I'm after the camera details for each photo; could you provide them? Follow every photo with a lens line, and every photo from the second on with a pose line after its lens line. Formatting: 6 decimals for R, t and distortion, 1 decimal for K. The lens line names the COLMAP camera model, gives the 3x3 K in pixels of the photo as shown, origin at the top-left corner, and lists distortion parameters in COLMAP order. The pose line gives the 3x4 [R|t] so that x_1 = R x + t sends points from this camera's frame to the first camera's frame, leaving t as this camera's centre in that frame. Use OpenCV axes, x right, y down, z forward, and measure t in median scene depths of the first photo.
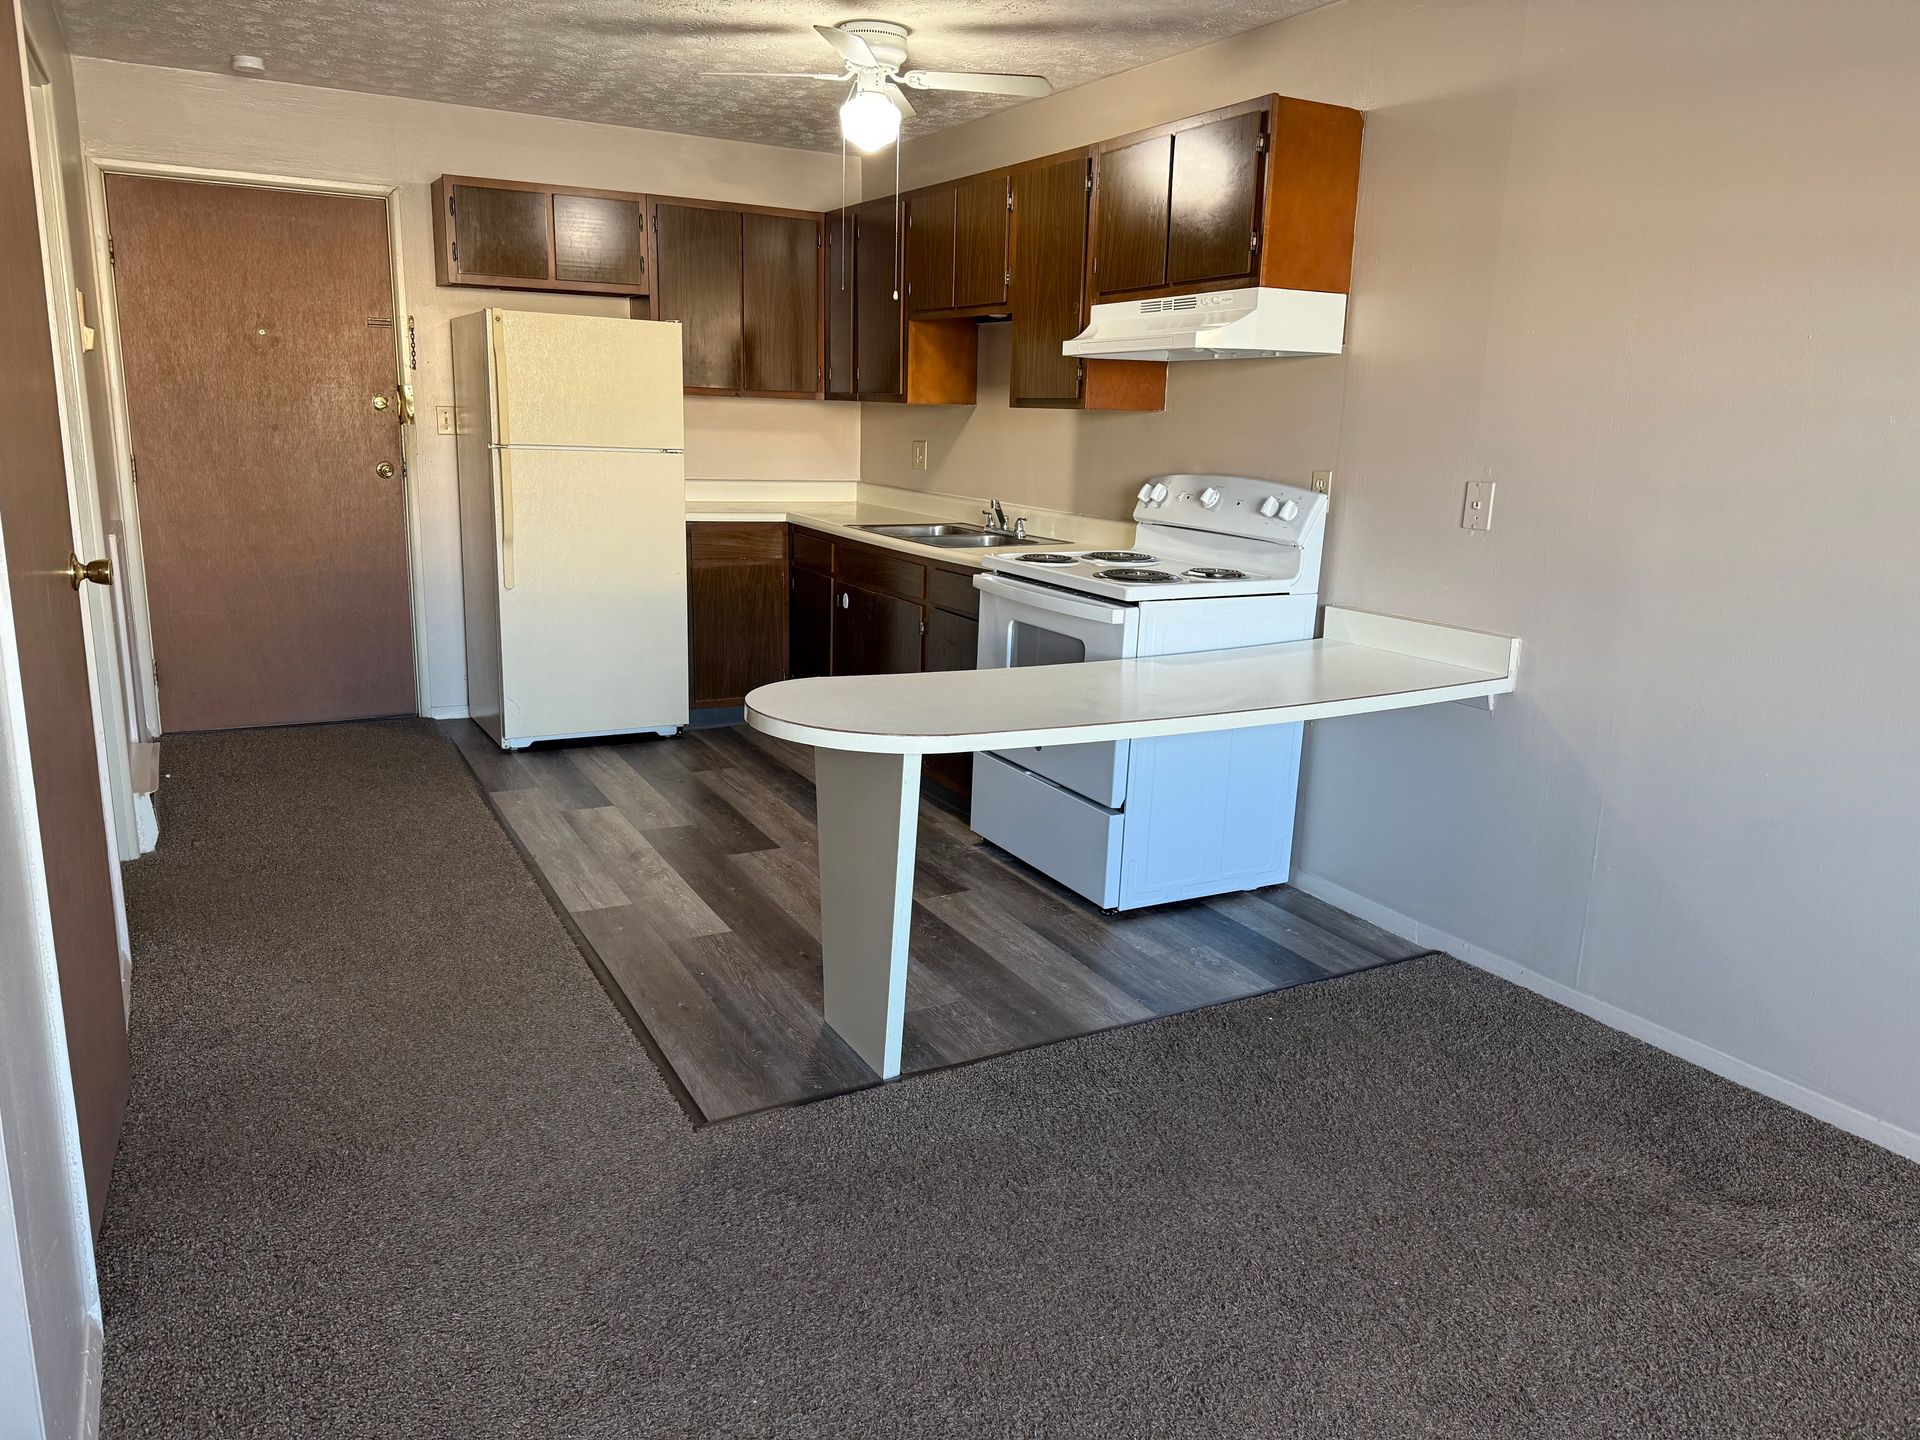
lens RADIAL K [[1335.9, 0, 970.3], [0, 1335.9, 732.1], [0, 0, 1]] dist [0.058860, -0.002107]
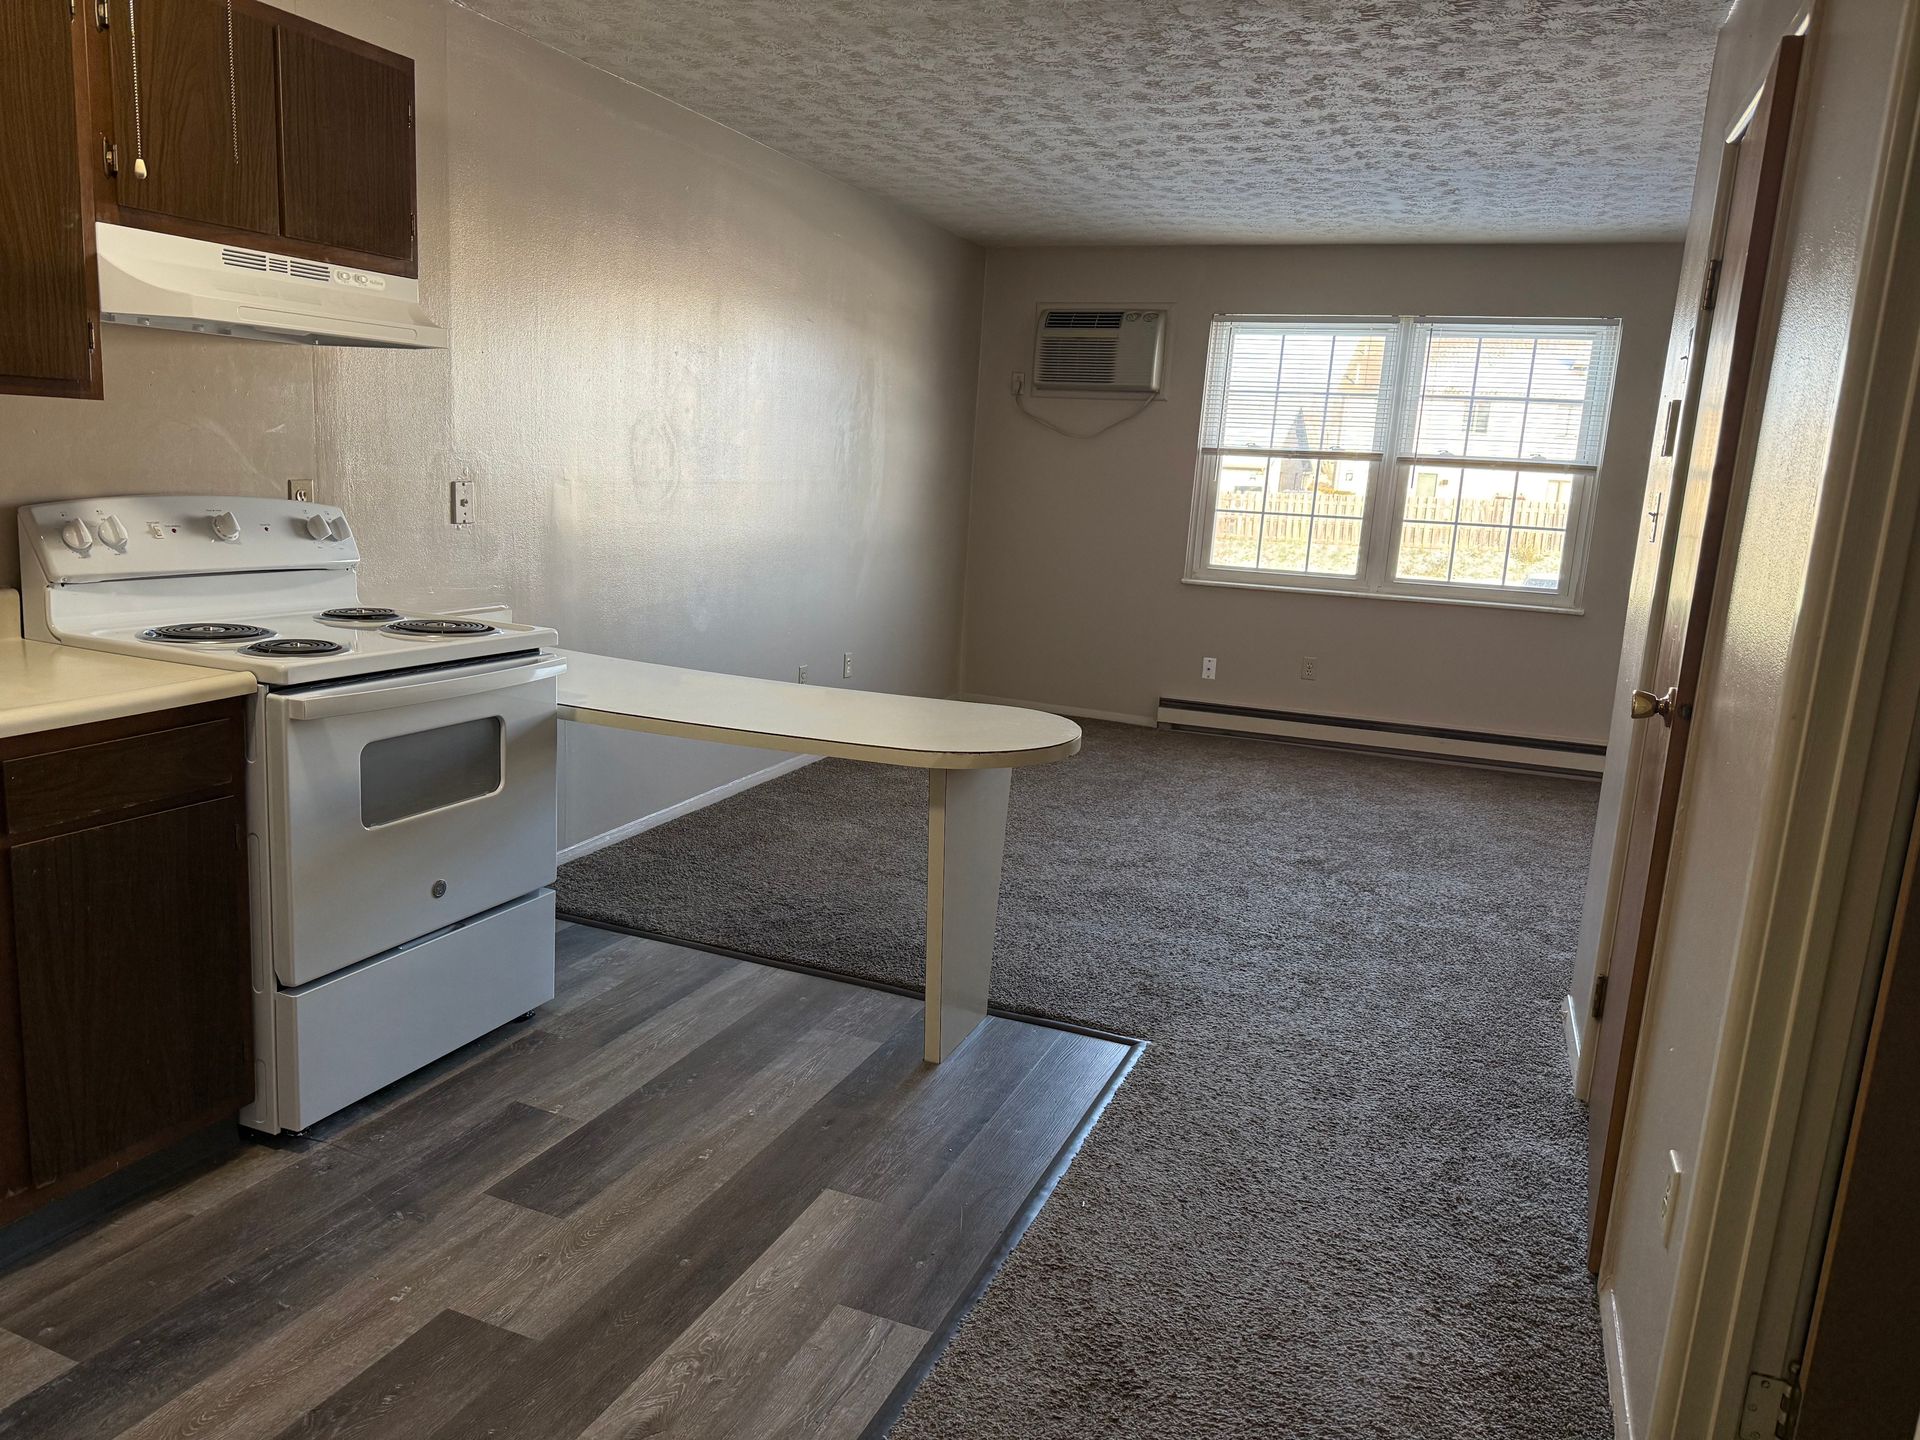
lens RADIAL K [[1335.9, 0, 970.1], [0, 1335.9, 710.0], [0, 0, 1]] dist [0.058860, -0.002107]
pose [[-0.625765, -0.216737, 0.749295, -0.660766], [0.102049, 0.929616, 0.354120, -0.313480], [-0.773307, 0.298061, -0.559603, 1.176746]]
